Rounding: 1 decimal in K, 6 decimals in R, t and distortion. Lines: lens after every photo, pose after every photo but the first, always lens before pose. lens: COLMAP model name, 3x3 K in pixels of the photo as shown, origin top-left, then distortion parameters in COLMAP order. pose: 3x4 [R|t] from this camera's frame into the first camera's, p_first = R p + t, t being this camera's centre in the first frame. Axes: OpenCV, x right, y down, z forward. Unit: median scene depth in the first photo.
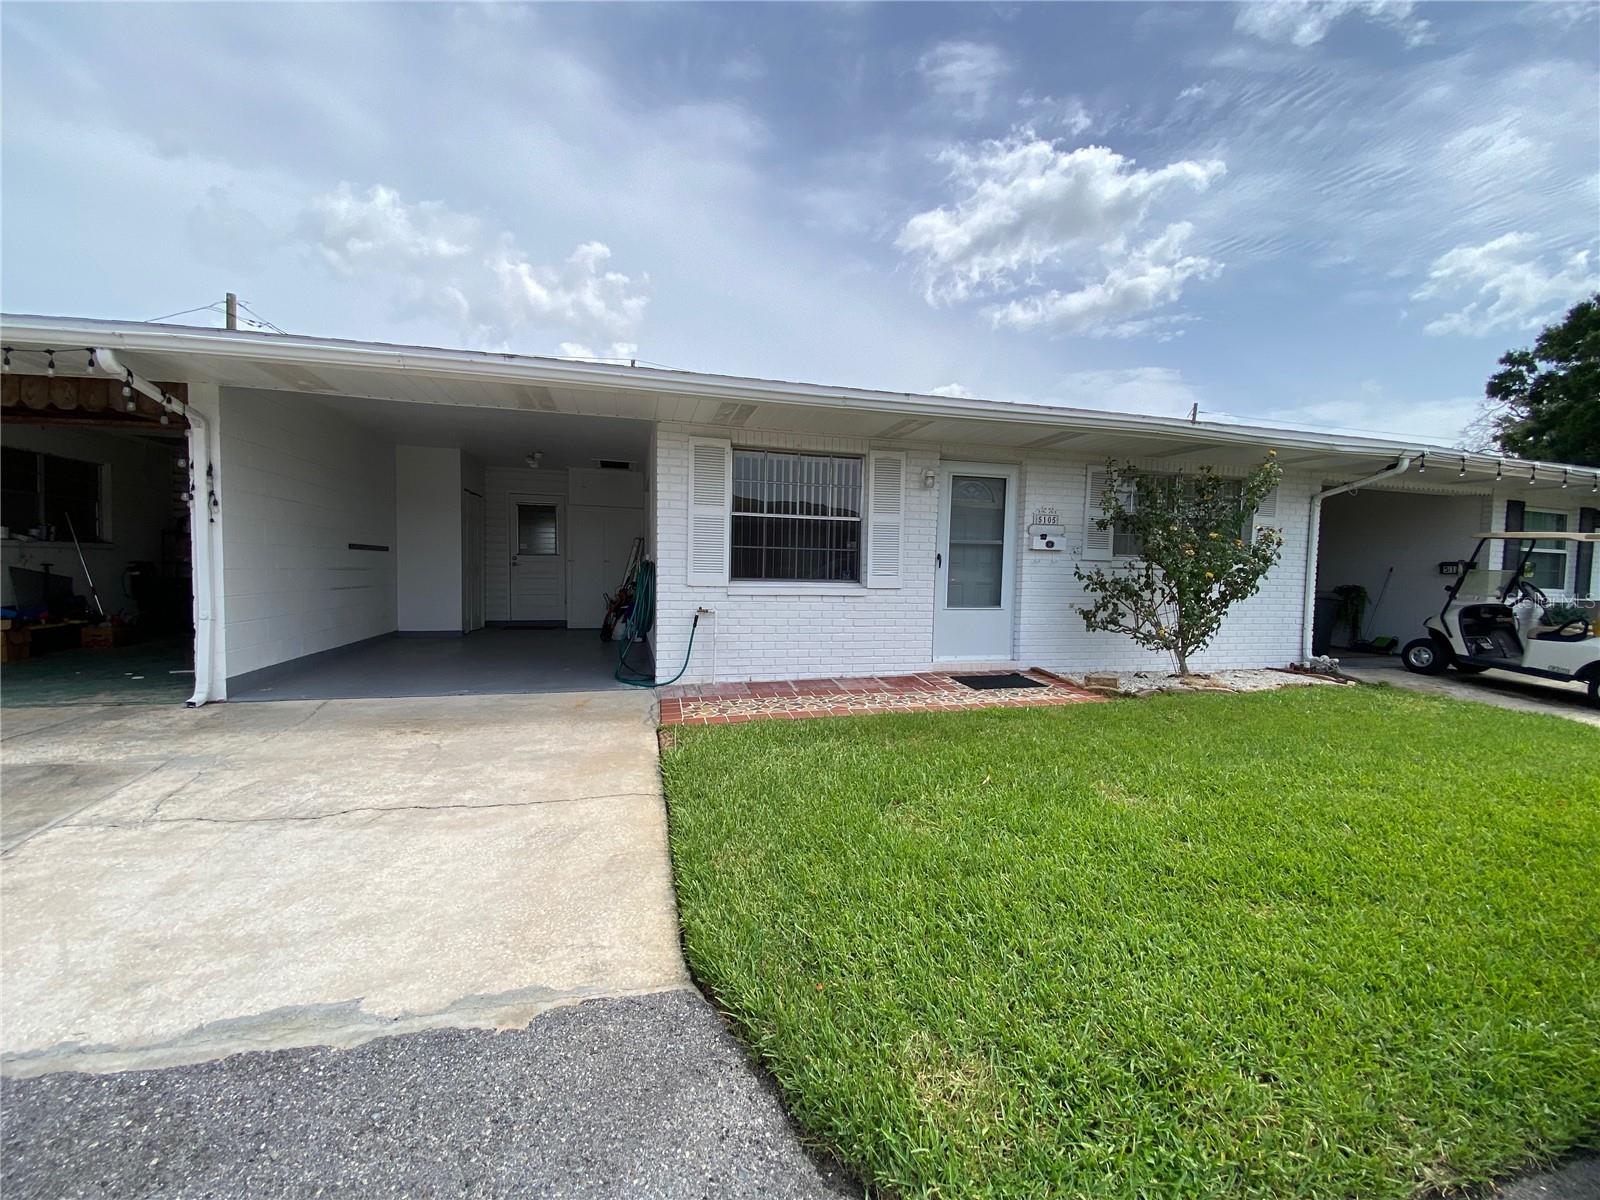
lens RADIAL K [[641.5, 0, 800.0], [0, 641.5, 603.1], [0, 0, 1]] dist [0.032660, -0.027188]
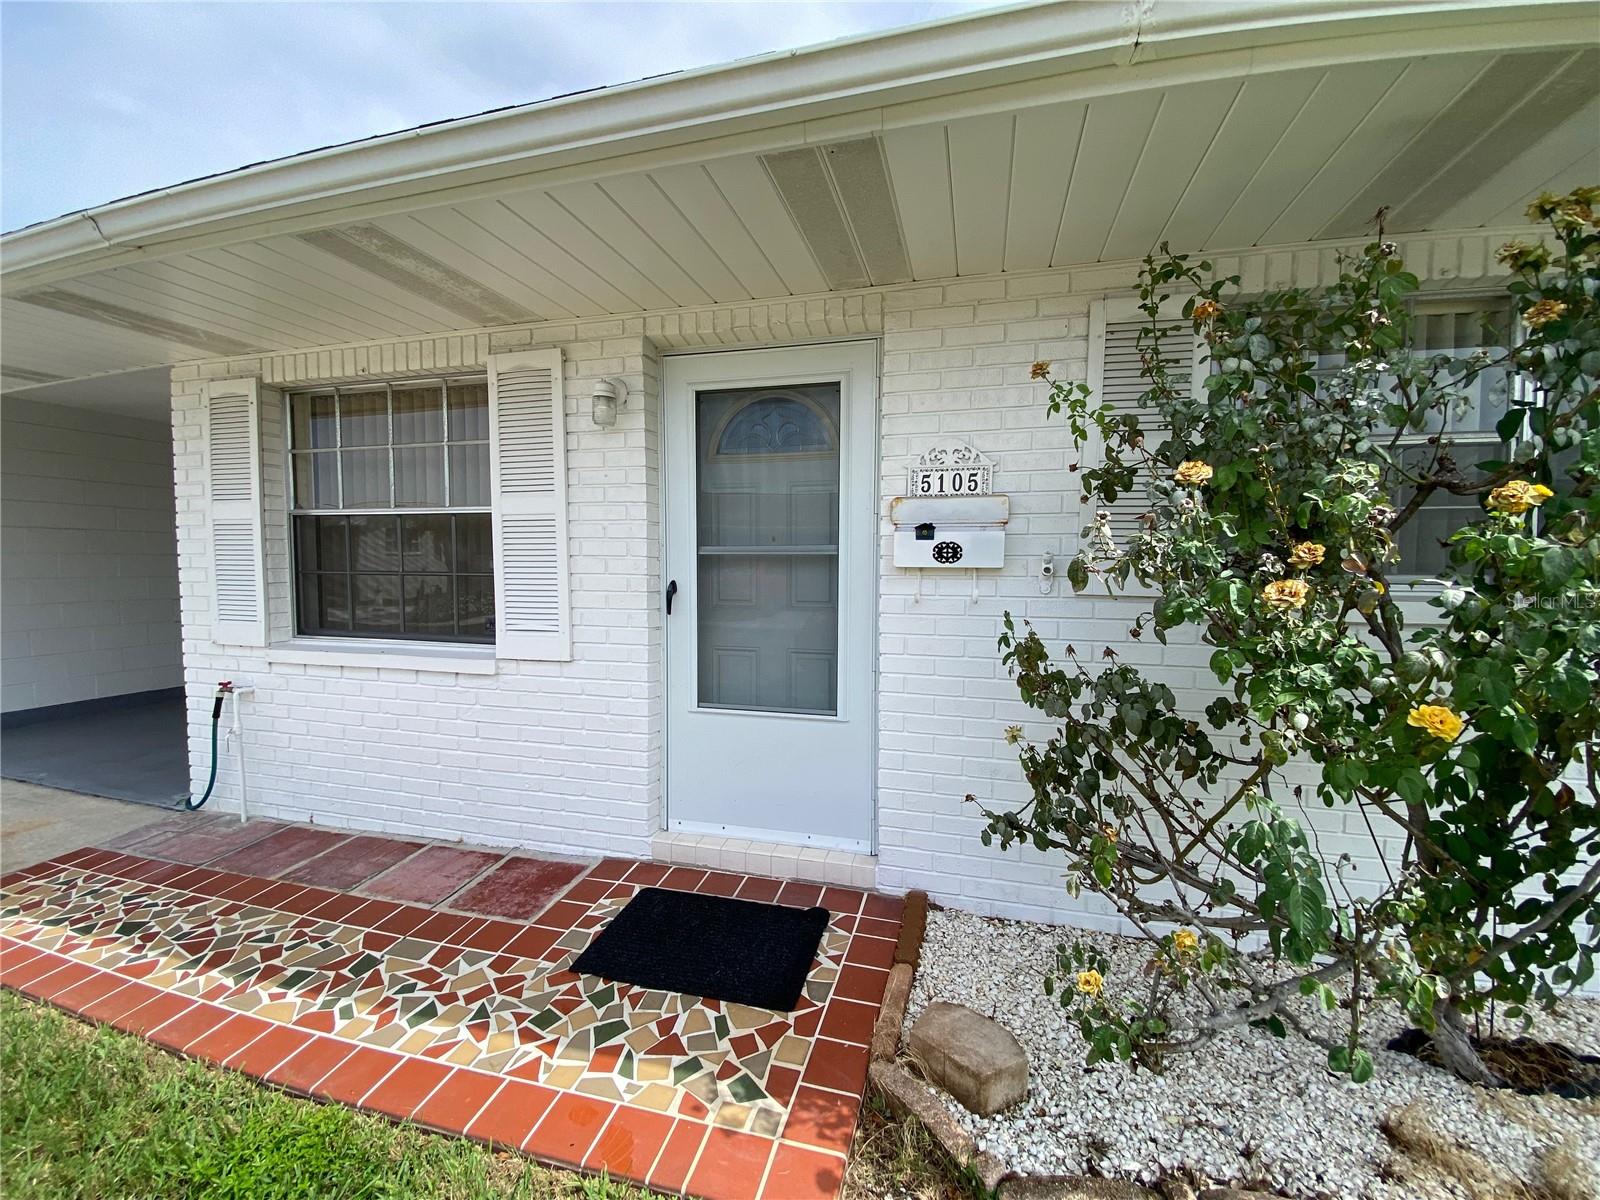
lens RADIAL K [[641.5, 0, 800.0], [0, 641.5, 603.1], [0, 0, 1]] dist [0.032660, -0.027188]
pose [[0.861689, 0.015923, -0.507186, 0.528354], [-0.015498, 0.999867, 0.005060, -0.068974], [0.507199, 0.003500, 0.861822, 0.706685]]
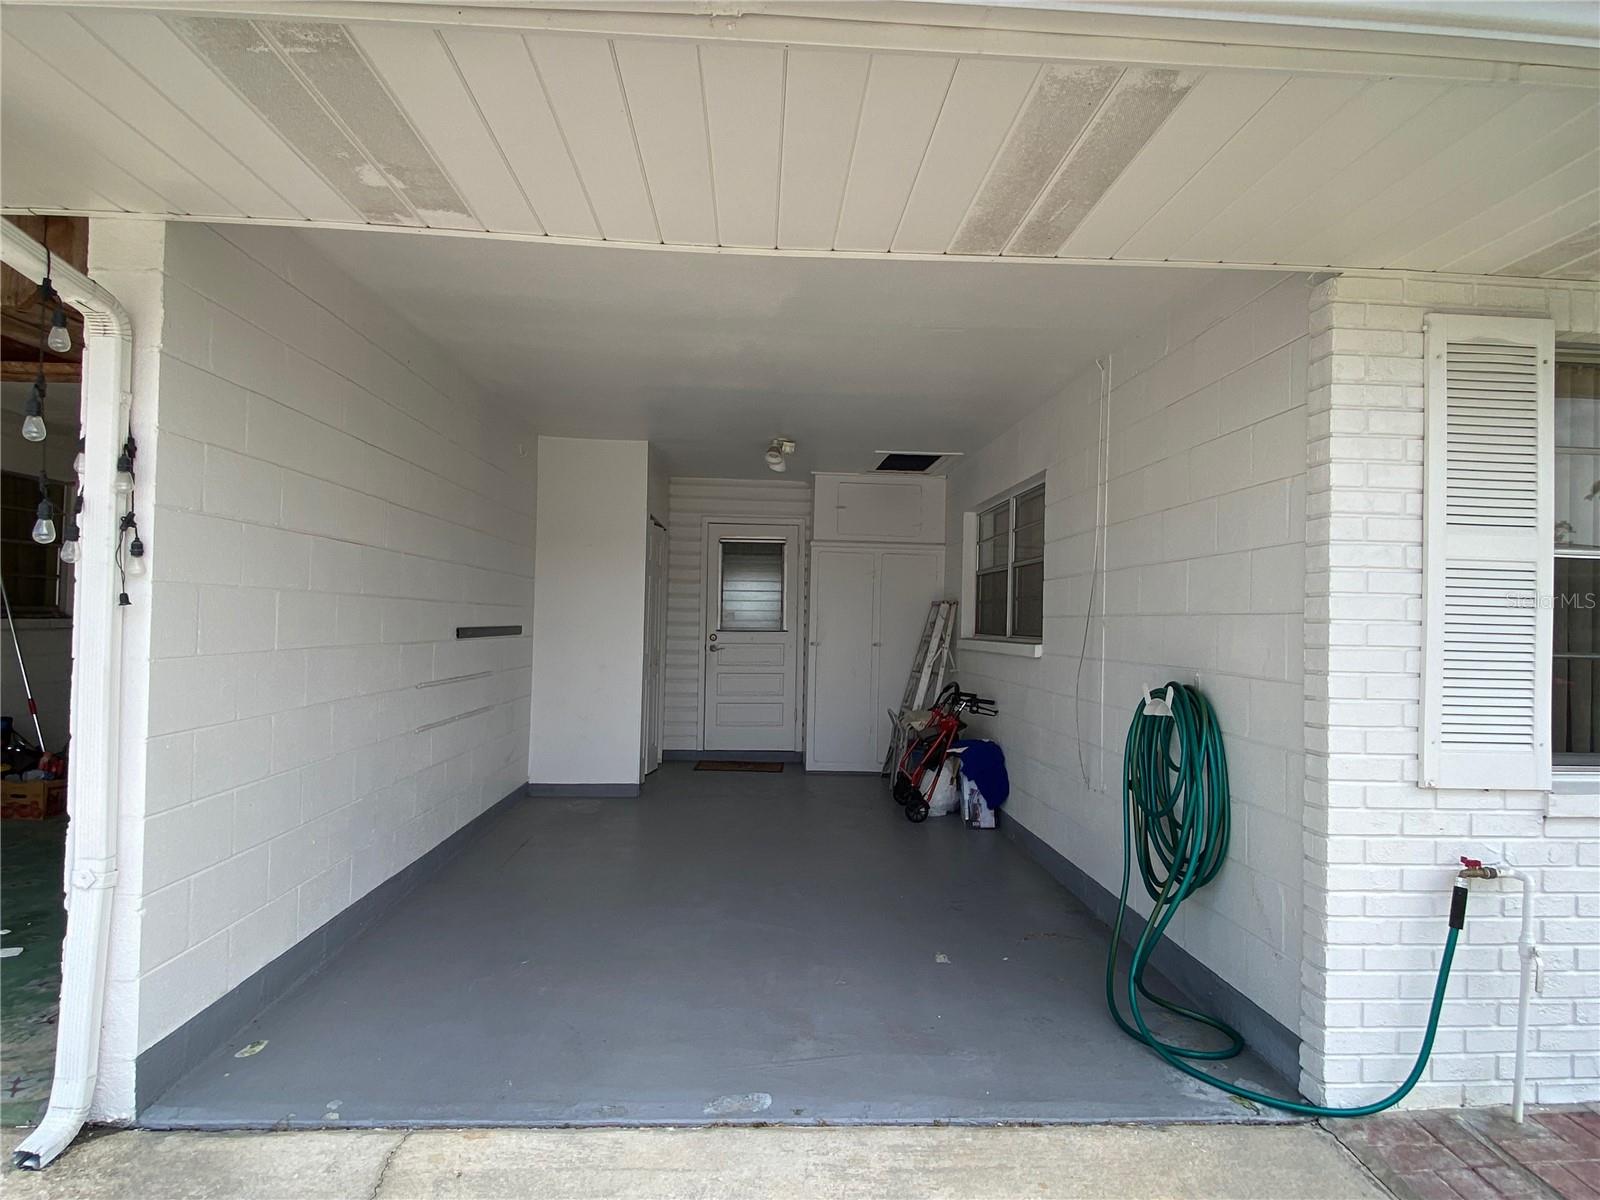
lens RADIAL K [[863.3, 0, 800.0], [0, 863.3, 600.0], [0, 0, 1]] dist [0.101525, -0.087351]
pose [[0.975992, -0.002194, -0.217795, -0.345813], [-0.015182, 0.996832, -0.078080, -0.073002], [0.217277, 0.079512, 0.972866, 0.470771]]
